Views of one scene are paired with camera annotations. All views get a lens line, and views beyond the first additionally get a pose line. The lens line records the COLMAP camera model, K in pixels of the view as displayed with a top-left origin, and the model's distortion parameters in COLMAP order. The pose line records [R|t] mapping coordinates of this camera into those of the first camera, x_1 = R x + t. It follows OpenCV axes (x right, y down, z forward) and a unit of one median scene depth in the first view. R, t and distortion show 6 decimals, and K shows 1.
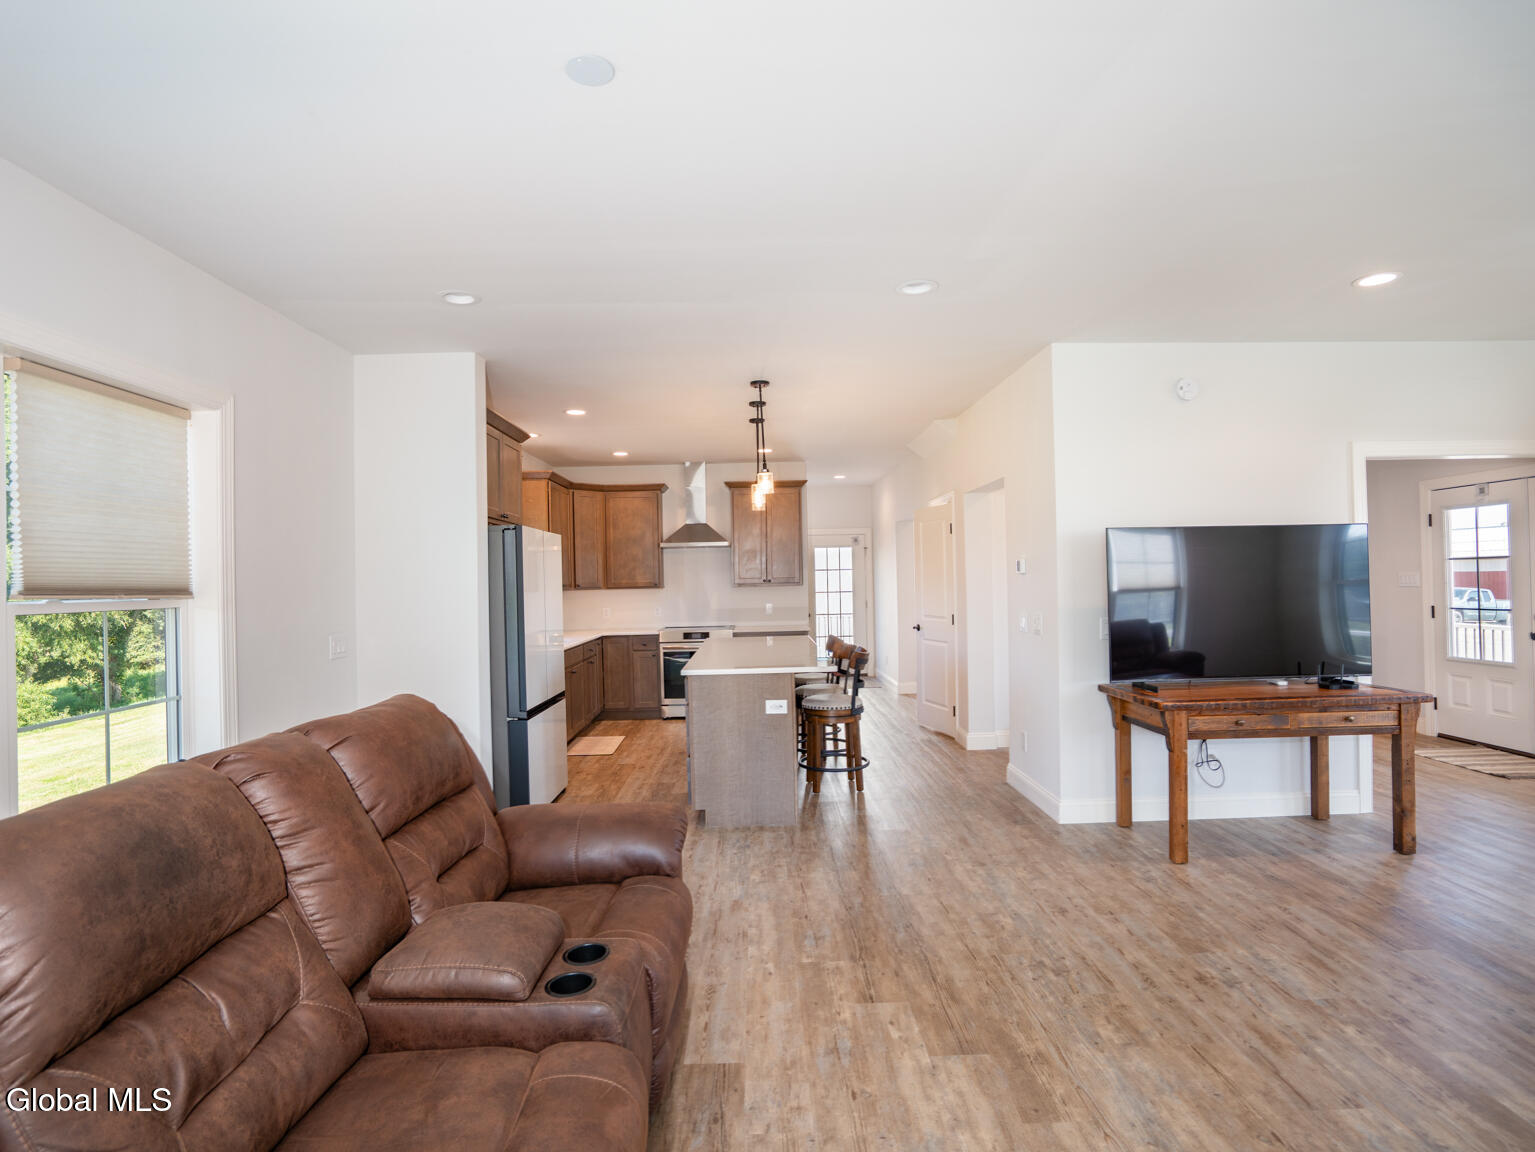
lens RADIAL K [[790.1, 0, 759.0], [0, 790.1, 576.8], [0, 0, 1]] dist [-0.037849, 0.007444]
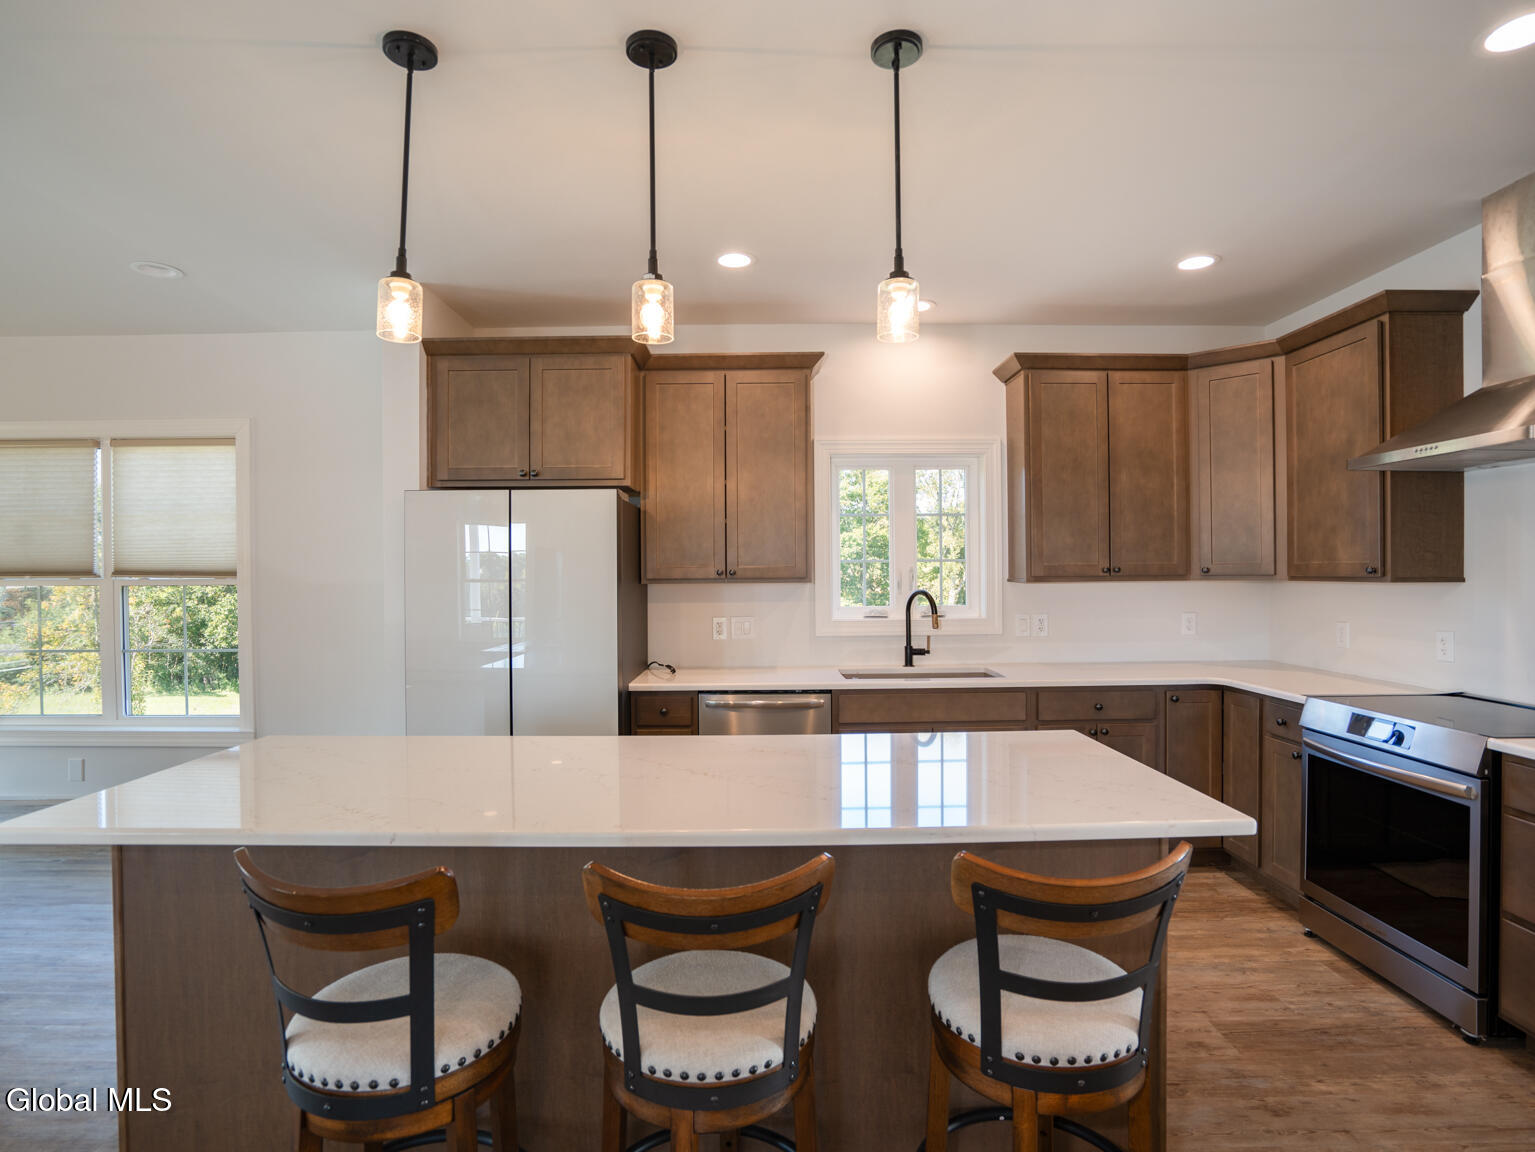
lens RADIAL K [[790.1, 0, 754.1], [0, 790.1, 571.4], [0, 0, 1]] dist [-0.037849, 0.007444]
pose [[-0.002544, 0.016389, -0.999862, 0.770991], [0.012943, 0.999782, 0.016354, 0.000941], [0.999913, -0.012899, -0.002756, 2.311022]]
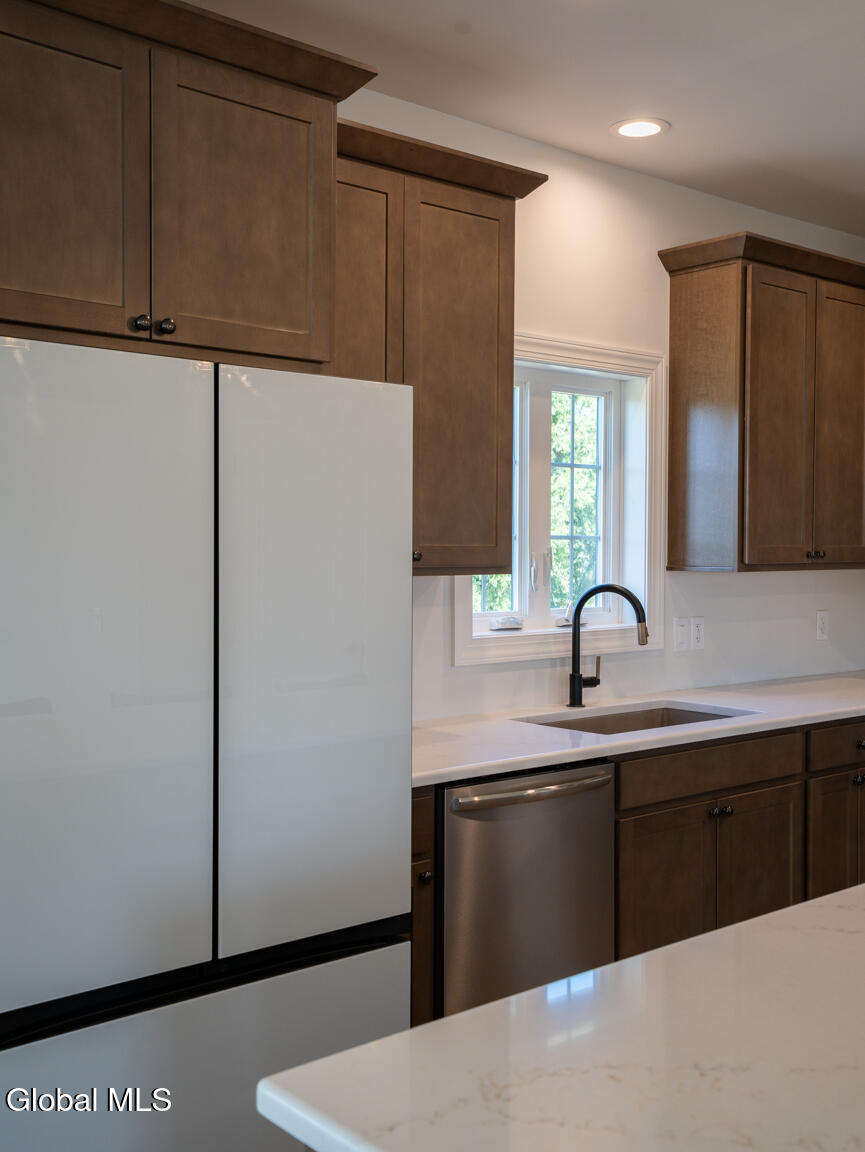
lens RADIAL K [[1238.1, 0, 436.3], [0, 1238.1, 567.4], [0, 0, 1]] dist [0.103460, 0.000000]
pose [[0.649030, 0.033686, -0.760017, 0.249149], [-0.010682, 0.999324, 0.035170, -0.006429], [0.760688, -0.014708, 0.648951, 1.459309]]
